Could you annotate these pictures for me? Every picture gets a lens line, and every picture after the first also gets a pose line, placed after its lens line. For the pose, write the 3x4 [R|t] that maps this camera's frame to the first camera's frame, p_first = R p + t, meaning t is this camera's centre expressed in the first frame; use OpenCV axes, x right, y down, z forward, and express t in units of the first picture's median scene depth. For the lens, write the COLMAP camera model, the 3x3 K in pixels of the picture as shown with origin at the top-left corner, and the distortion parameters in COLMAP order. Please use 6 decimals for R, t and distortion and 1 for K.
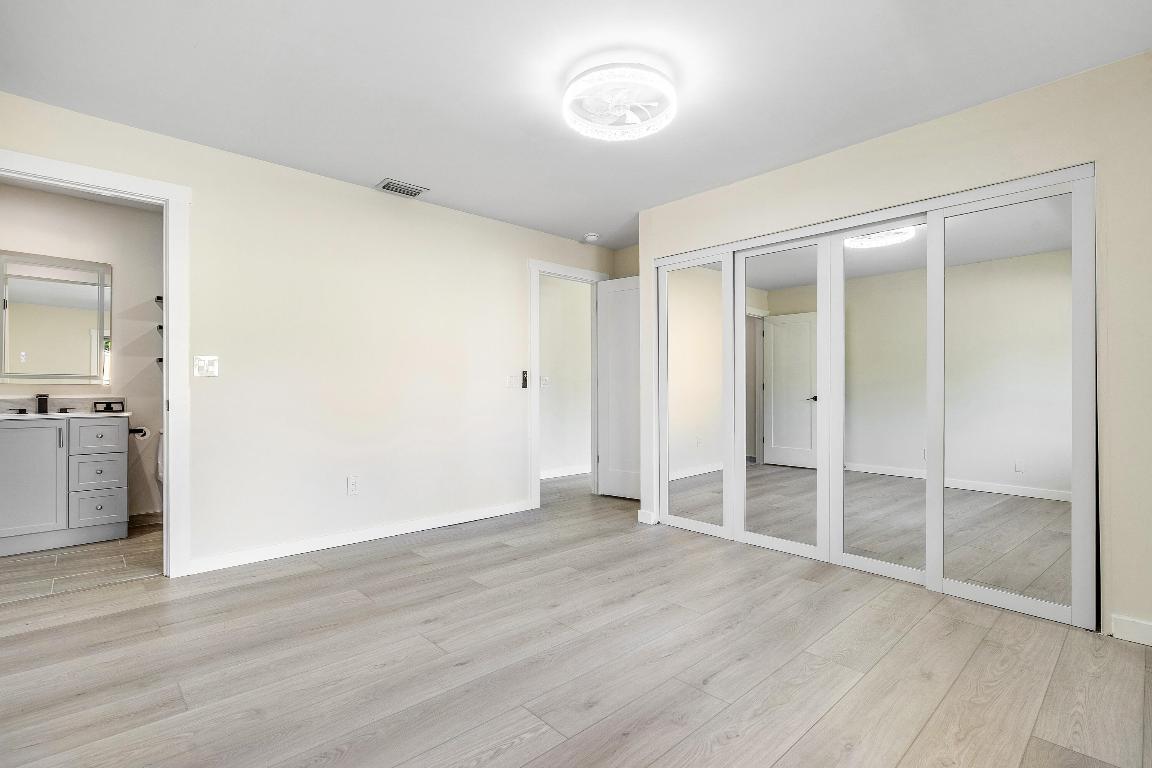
lens RADIAL K [[539.9, 0, 577.5], [0, 539.9, 385.5], [0, 0, 1]] dist [-0.004533, 0.002449]
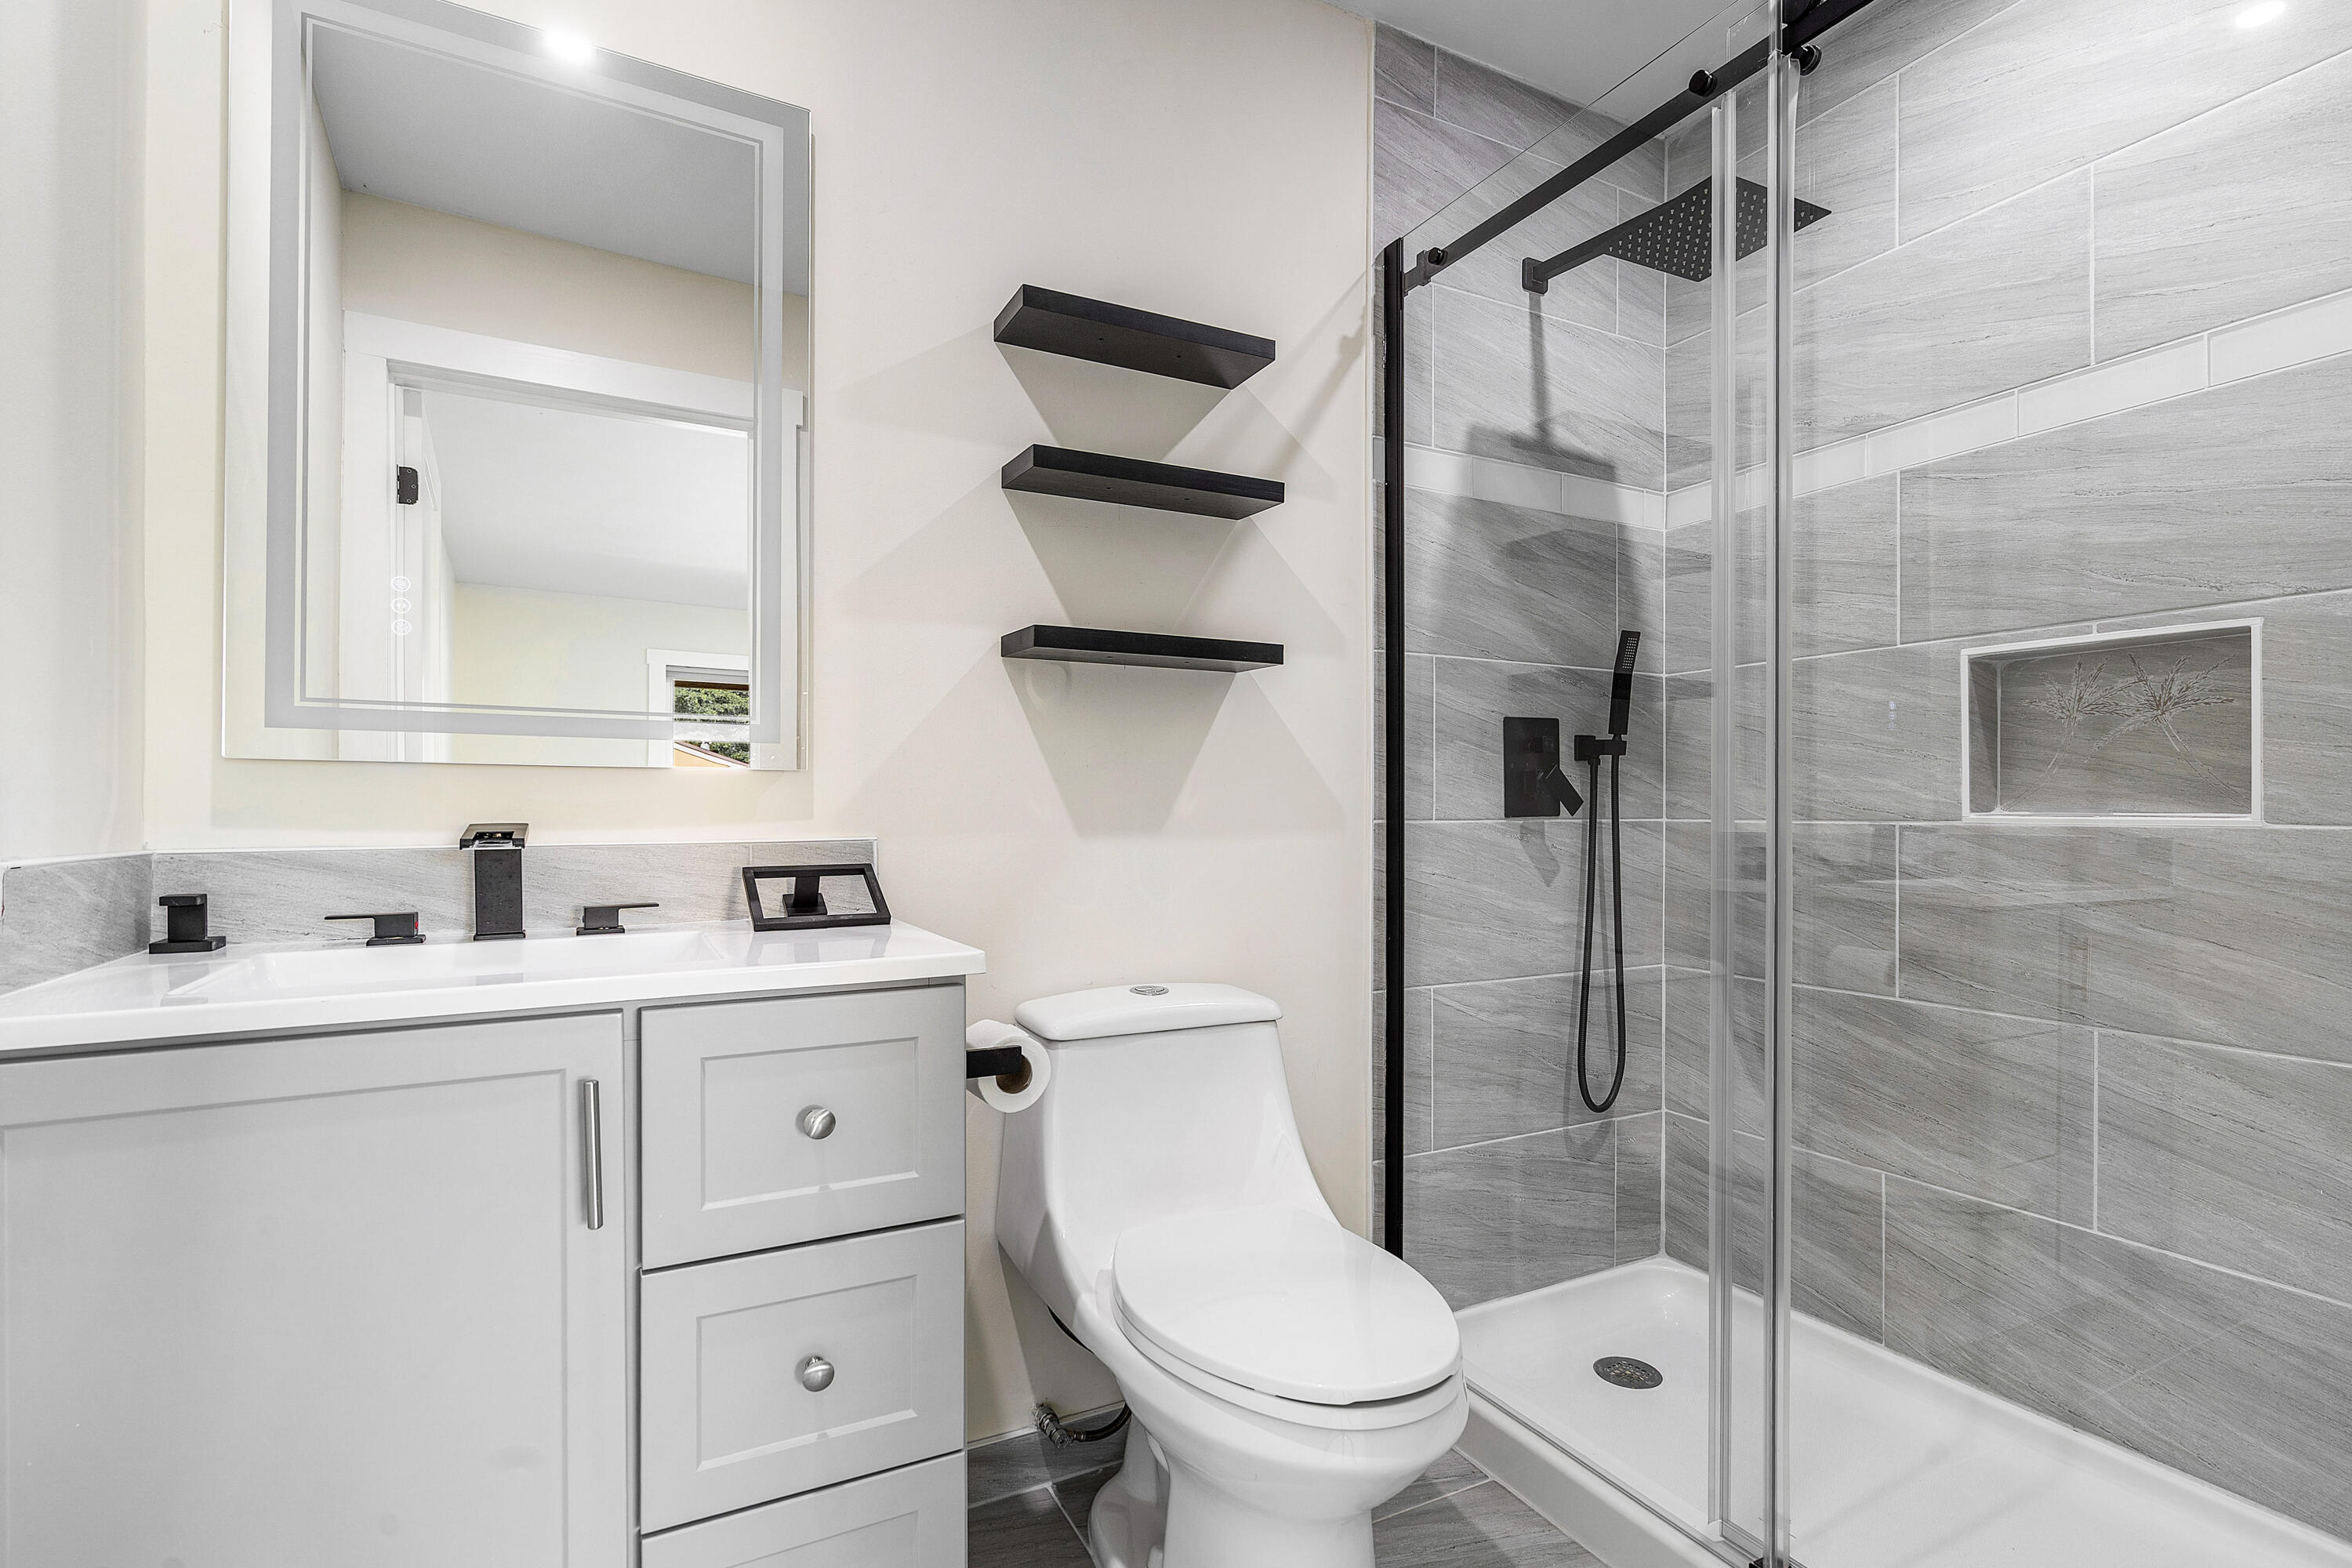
lens RADIAL K [[1102.2, 0, 1170.8], [0, 1102.2, 798.8], [0, 0, 1]] dist [-0.004533, 0.002449]
pose [[0.964439, -0.003918, -0.264277, -0.989090], [0.003290, 0.999991, -0.002820, 0.014425], [0.264285, 0.001850, 0.964443, 1.024129]]
